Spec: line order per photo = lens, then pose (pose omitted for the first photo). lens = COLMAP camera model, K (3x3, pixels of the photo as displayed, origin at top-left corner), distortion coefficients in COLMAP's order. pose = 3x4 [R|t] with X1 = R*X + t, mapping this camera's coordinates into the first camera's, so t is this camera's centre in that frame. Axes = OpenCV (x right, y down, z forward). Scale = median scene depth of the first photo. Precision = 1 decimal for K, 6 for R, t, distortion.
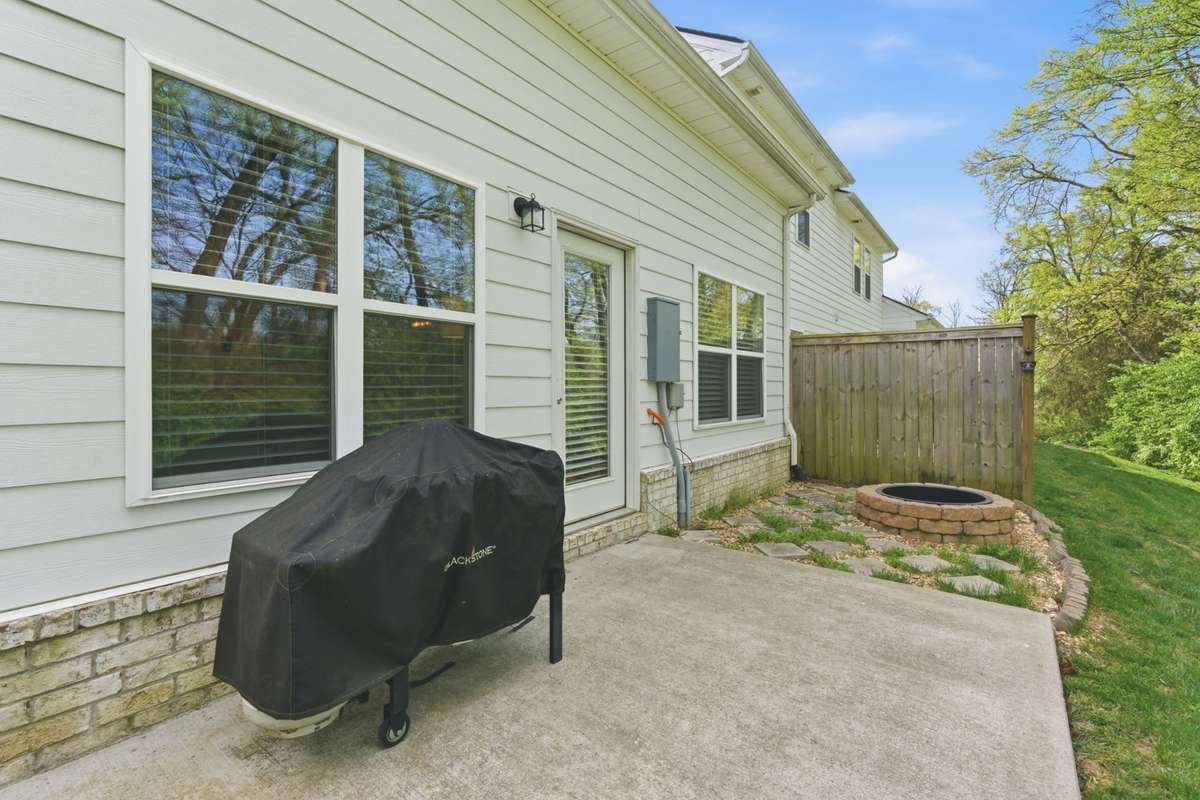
lens RADIAL K [[550.3, 0, 607.1], [0, 550.3, 381.8], [0, 0, 1]] dist [0.000471, -0.000106]
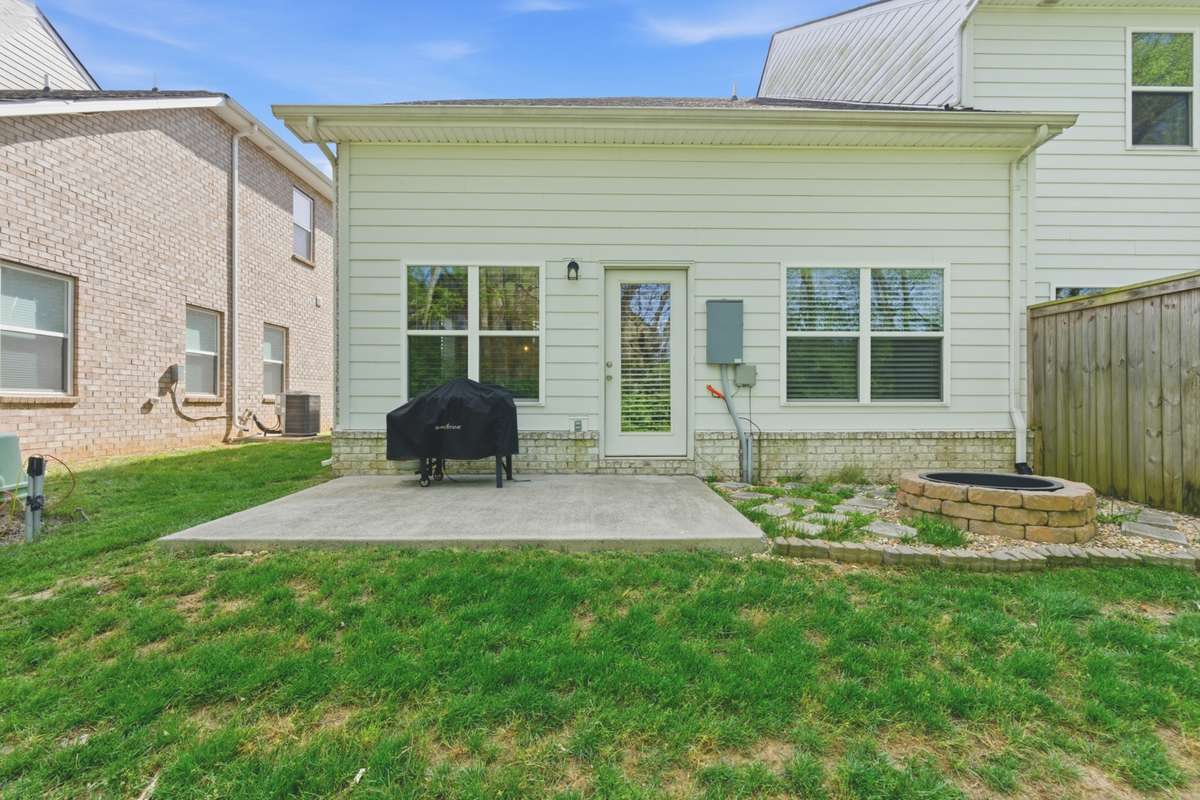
lens RADIAL K [[559.3, 0, 600.0], [0, 559.3, 400.0], [0, 0, 1]] dist [-0.000984, -0.000186]
pose [[0.593236, -0.000823, -0.805028, 0.868924], [0.006773, 0.999969, 0.003969, 0.067583], [0.805000, -0.007807, 0.593223, -0.000845]]
